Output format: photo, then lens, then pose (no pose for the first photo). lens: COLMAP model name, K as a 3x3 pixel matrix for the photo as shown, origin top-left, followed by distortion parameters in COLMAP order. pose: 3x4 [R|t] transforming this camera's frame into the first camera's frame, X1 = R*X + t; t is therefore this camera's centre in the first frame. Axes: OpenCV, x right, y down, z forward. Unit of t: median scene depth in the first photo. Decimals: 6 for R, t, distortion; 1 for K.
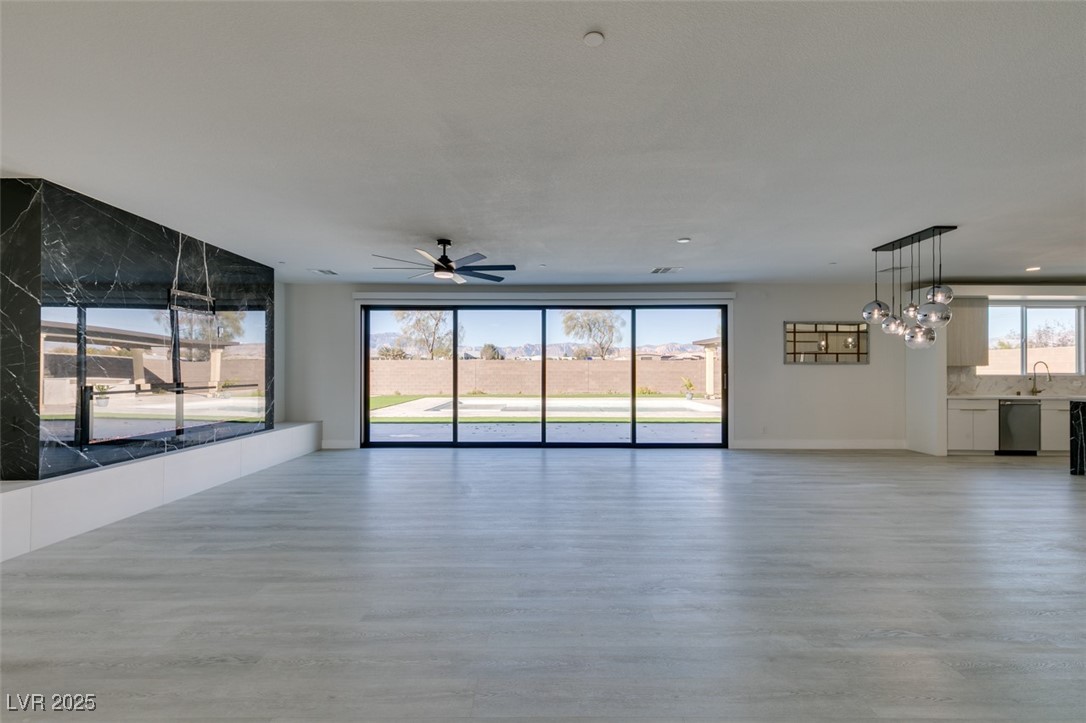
lens RADIAL K [[485.4, 0, 539.1], [0, 485.4, 367.5], [0, 0, 1]] dist [0.008509, -0.002181]
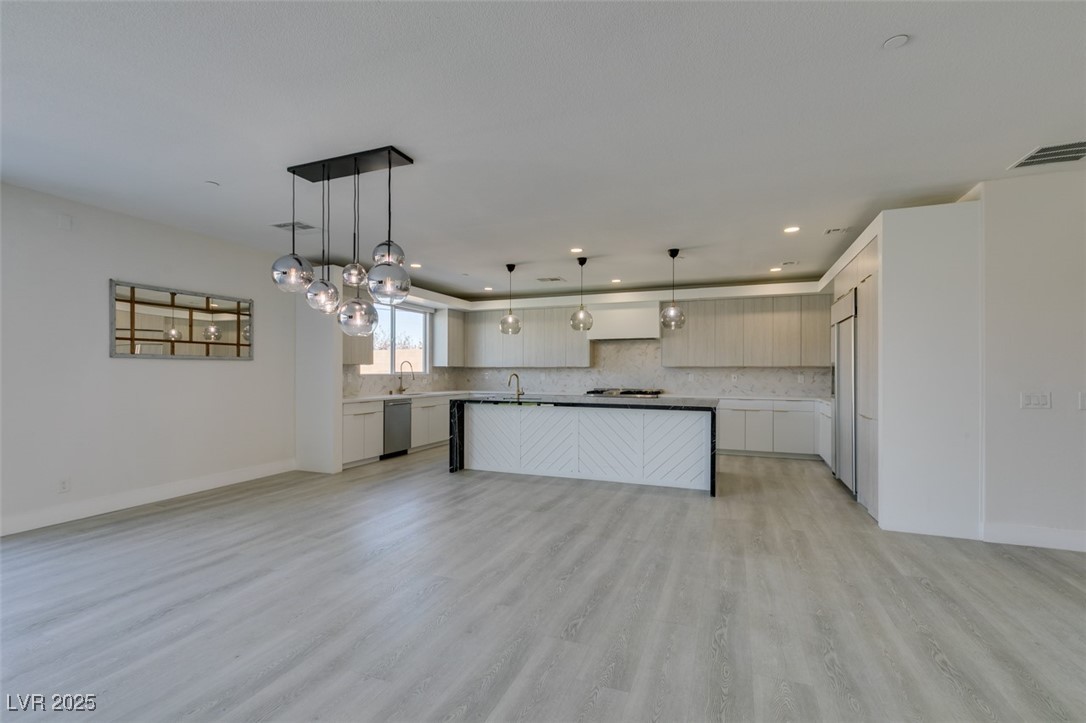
lens RADIAL K [[485.4, 0, 541.8], [0, 485.4, 371.4], [0, 0, 1]] dist [0.008509, -0.002181]
pose [[0.365670, -0.000593, 0.930744, 0.170790], [-0.008123, 0.999960, 0.003828, 0.003055], [-0.930709, -0.008960, 0.365650, 0.348499]]
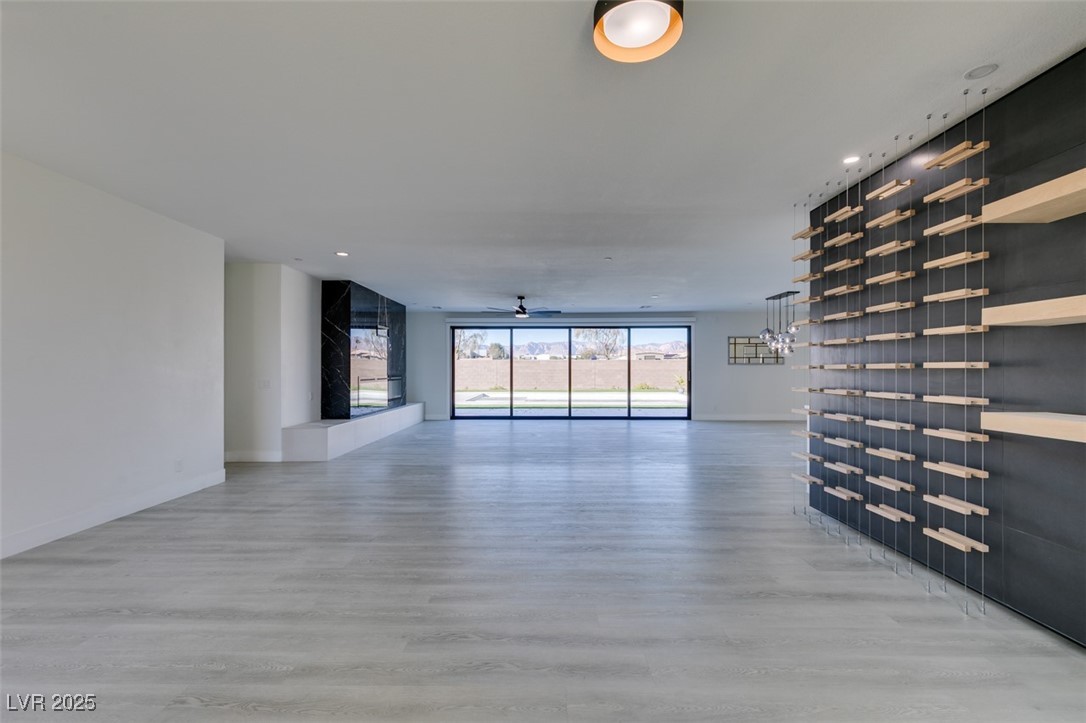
lens RADIAL K [[485.4, 0, 537.7], [0, 485.4, 371.0], [0, 0, 1]] dist [0.008509, -0.002181]
pose [[0.999938, -0.000498, -0.011110, -0.075291], [0.000609, 0.999949, 0.010044, -0.002803], [0.011104, -0.010050, 0.999888, -0.528679]]
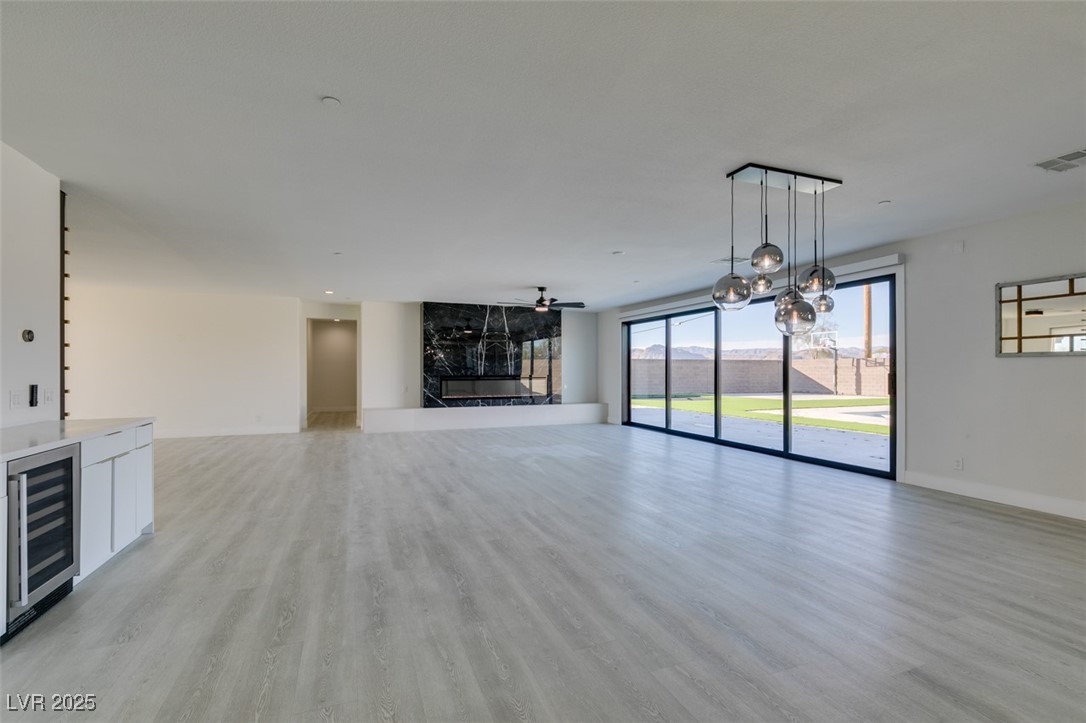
lens RADIAL K [[485.4, 0, 544.0], [0, 485.4, 362.6], [0, 0, 1]] dist [0.008509, -0.002181]
pose [[0.370976, -0.014613, -0.928528, 0.848898], [0.006069, 0.999893, -0.013311, 0.004245], [0.928623, -0.000698, 0.371025, 0.277623]]
